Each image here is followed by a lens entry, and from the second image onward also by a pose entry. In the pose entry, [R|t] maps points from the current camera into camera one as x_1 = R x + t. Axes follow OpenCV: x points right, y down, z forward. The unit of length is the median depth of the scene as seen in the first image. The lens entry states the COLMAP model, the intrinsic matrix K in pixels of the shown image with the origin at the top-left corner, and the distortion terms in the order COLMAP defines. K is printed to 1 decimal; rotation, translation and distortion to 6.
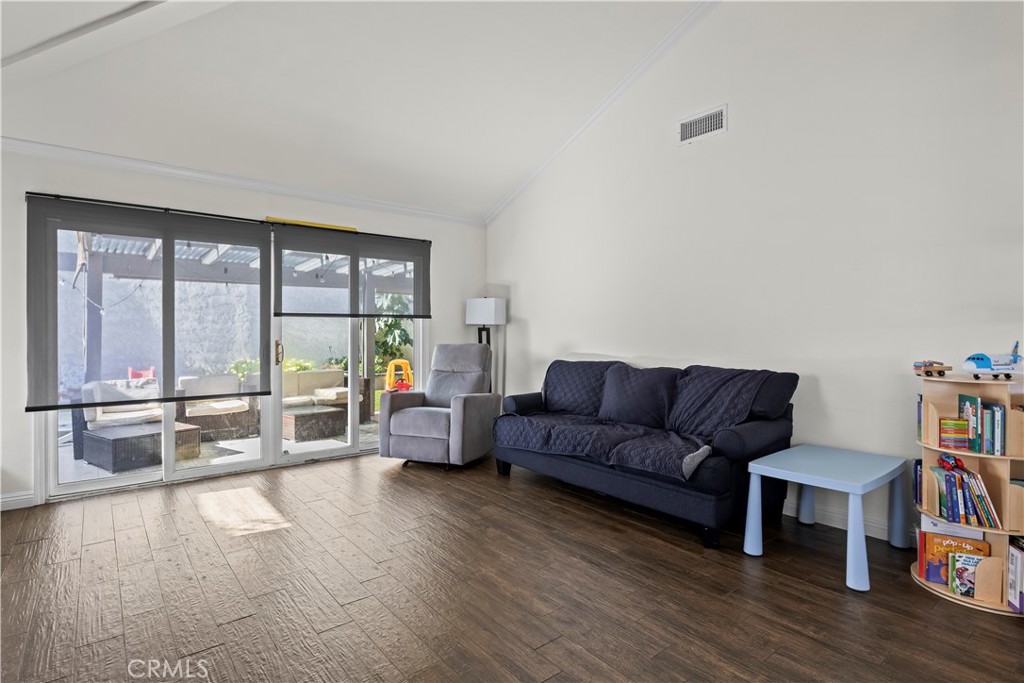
lens RADIAL K [[515.8, 0, 511.2], [0, 515.8, 337.3], [0, 0, 1]] dist [-0.004420, -0.002416]
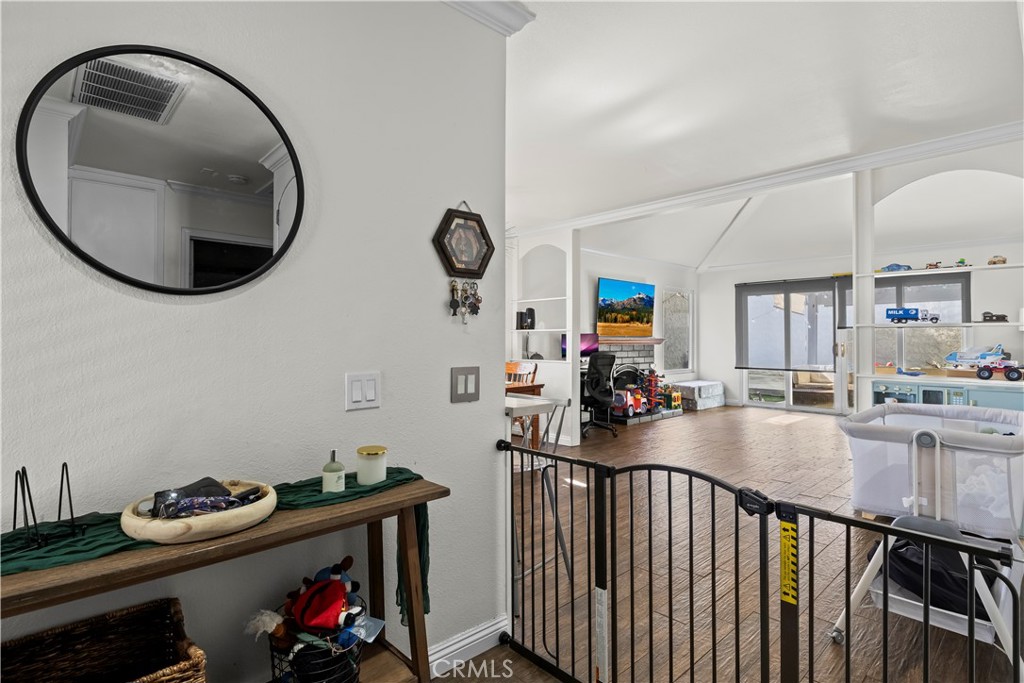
lens RADIAL K [[515.8, 0, 515.5], [0, 515.8, 332.0], [0, 0, 1]] dist [-0.004420, -0.002416]
pose [[0.073889, -0.011782, -0.997197, 1.181599], [-0.008780, 0.999884, -0.012464, 0.001633], [0.997228, 0.009676, 0.073777, -0.229925]]
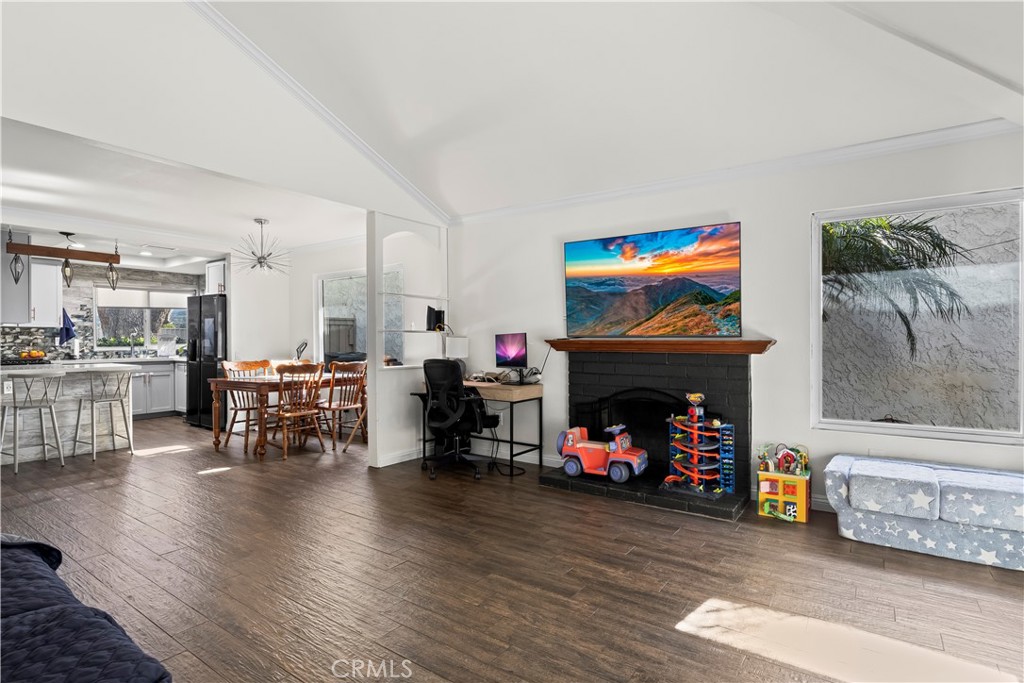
lens RADIAL K [[515.8, 0, 513.2], [0, 515.8, 345.0], [0, 0, 1]] dist [-0.004420, -0.002416]
pose [[-0.961617, 0.002417, -0.274383, -0.024705], [-0.002243, 0.999859, 0.016667, -0.009547], [0.274385, 0.016643, -0.961476, 1.093617]]
